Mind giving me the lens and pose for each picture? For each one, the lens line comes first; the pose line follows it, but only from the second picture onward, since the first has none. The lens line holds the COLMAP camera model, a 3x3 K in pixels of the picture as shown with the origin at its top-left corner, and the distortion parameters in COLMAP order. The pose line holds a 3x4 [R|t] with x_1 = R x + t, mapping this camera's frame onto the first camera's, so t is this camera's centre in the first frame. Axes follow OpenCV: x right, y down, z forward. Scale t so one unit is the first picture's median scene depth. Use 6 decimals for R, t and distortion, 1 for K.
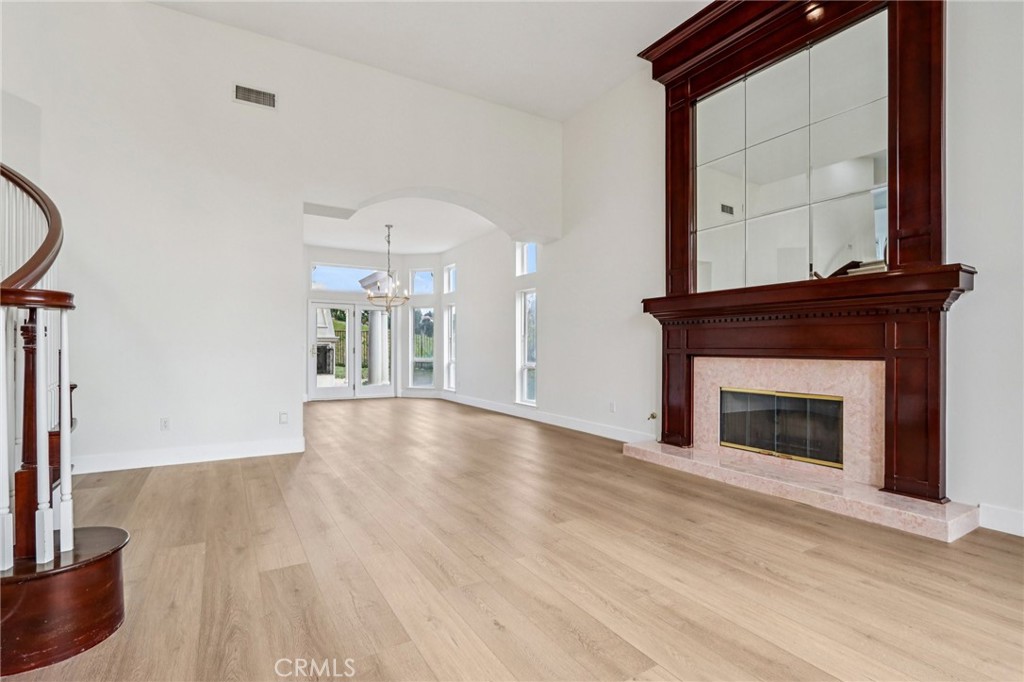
lens RADIAL K [[479.1, 0, 509.1], [0, 479.1, 345.7], [0, 0, 1]] dist [-0.013519, 0.001342]
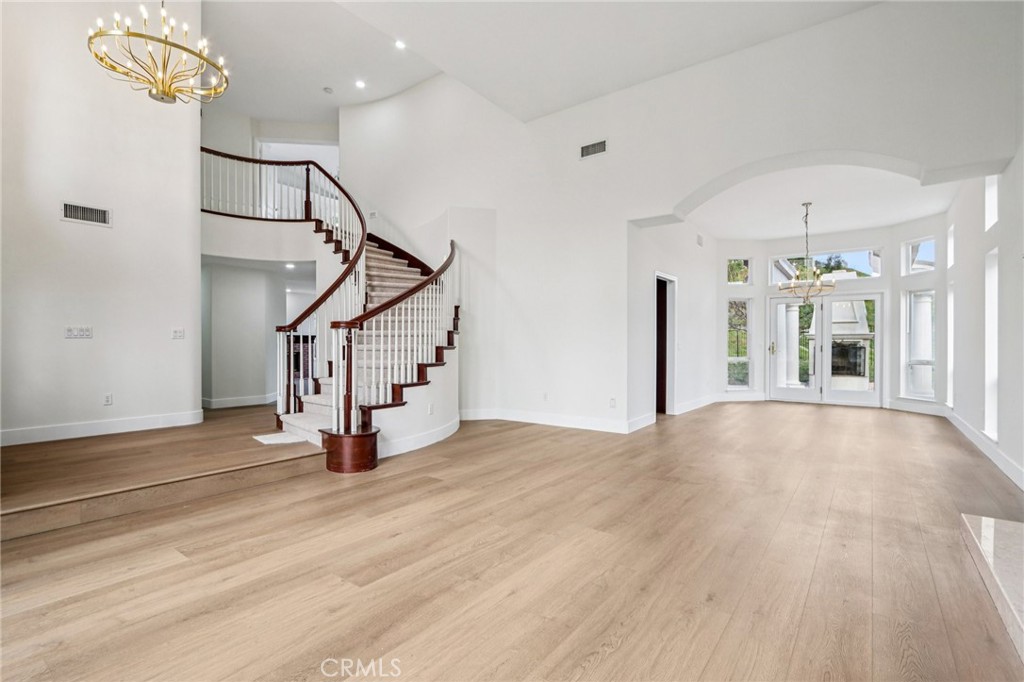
lens RADIAL K [[479.1, 0, 509.1], [0, 479.1, 345.7], [0, 0, 1]] dist [-0.013519, 0.001342]
pose [[0.376739, 0.000577, -0.926319, 1.110628], [0.003088, 0.999993, 0.001879, 0.004729], [0.926314, -0.003569, 0.376735, 0.587944]]
